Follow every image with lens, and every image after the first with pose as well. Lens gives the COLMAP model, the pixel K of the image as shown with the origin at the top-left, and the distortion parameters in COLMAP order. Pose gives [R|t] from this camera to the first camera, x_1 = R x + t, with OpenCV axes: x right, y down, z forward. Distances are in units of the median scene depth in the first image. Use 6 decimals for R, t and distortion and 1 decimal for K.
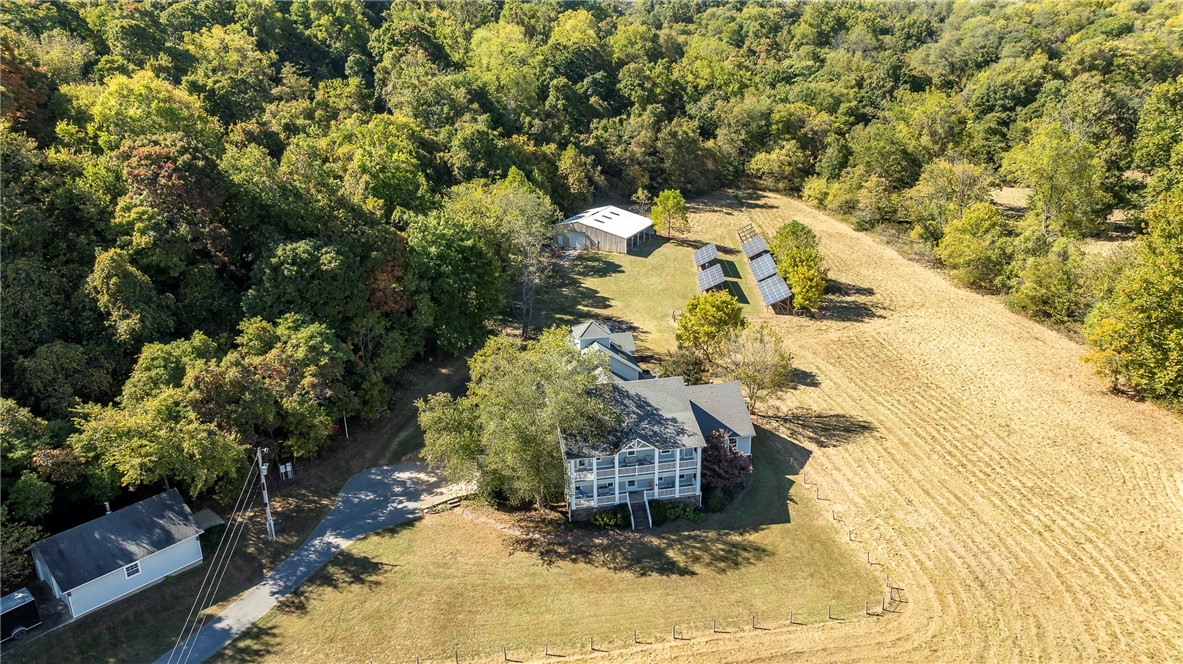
lens RADIAL K [[844.0, 0, 597.0], [0, 844.0, 325.4], [0, 0, 1]] dist [-0.000933, 0.000215]
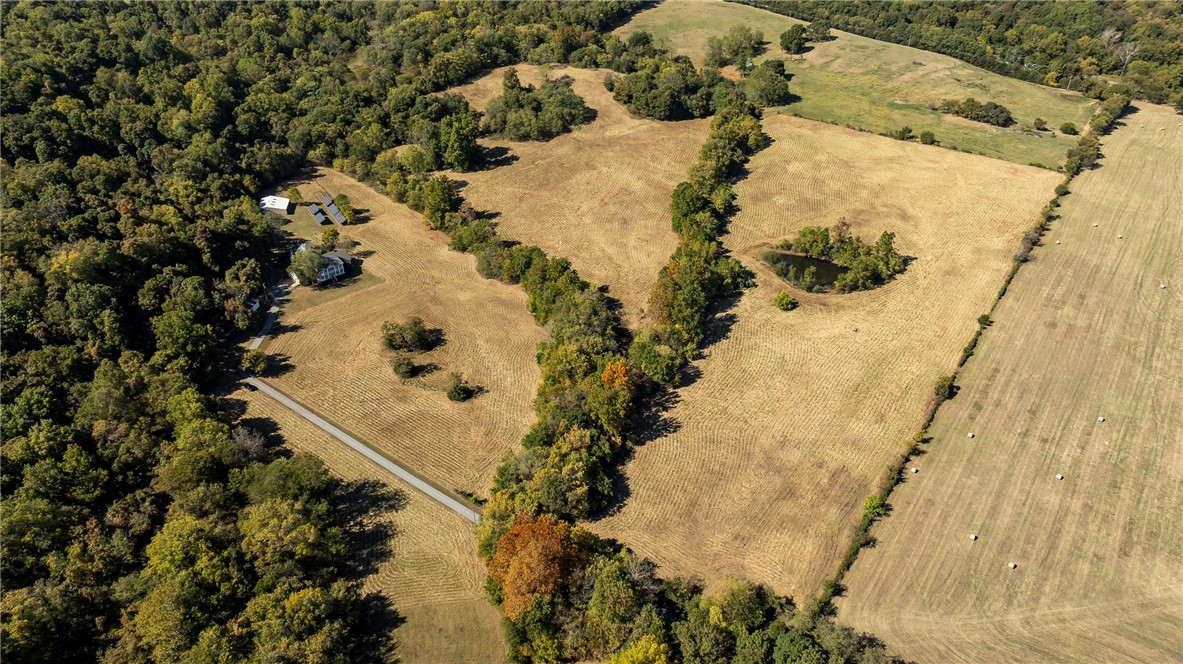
lens RADIAL K [[844.0, 0, 597.0], [0, 844.0, 325.4], [0, 0, 1]] dist [-0.000933, 0.000215]
pose [[0.833951, -0.282430, 0.474088, -0.671846], [0.182993, 0.952030, 0.245260, -0.282343], [-0.520615, -0.117780, 0.845629, -2.498927]]
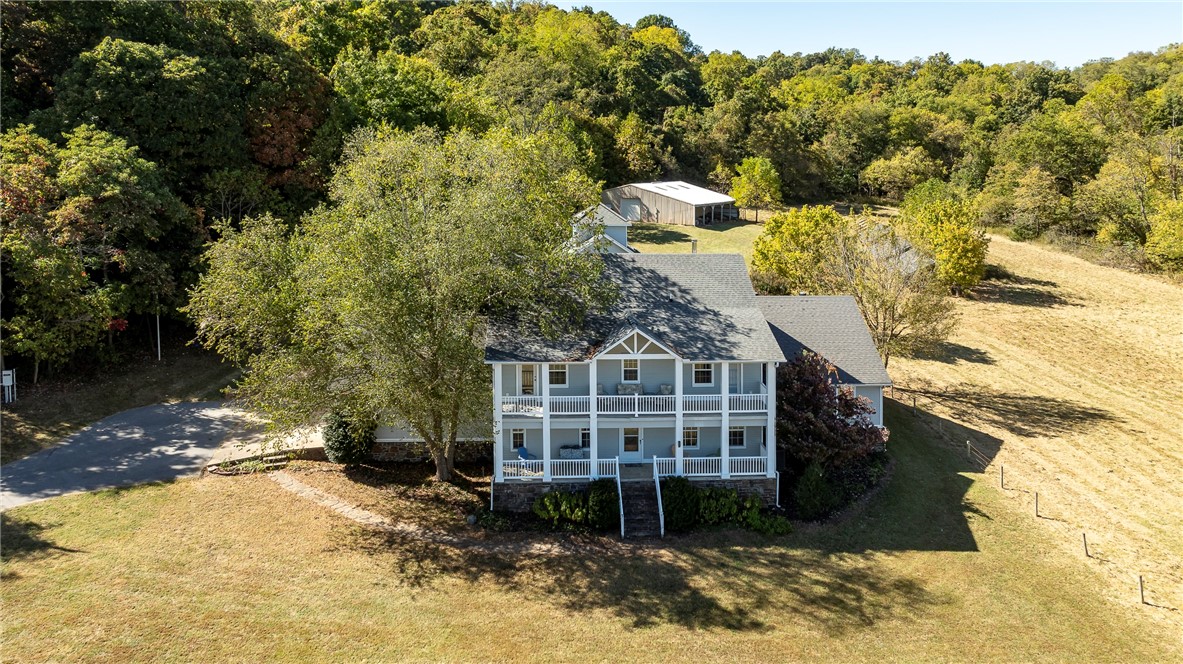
lens RADIAL K [[873.2, 0, 581.2], [0, 873.2, 177.2], [0, 0, 1]] dist [-0.025832, 0.037835]
pose [[0.989963, 0.017159, -0.140278, 0.049313], [-0.057781, 0.954990, -0.290954, 0.115596], [0.128972, 0.296140, 0.946397, 0.294812]]
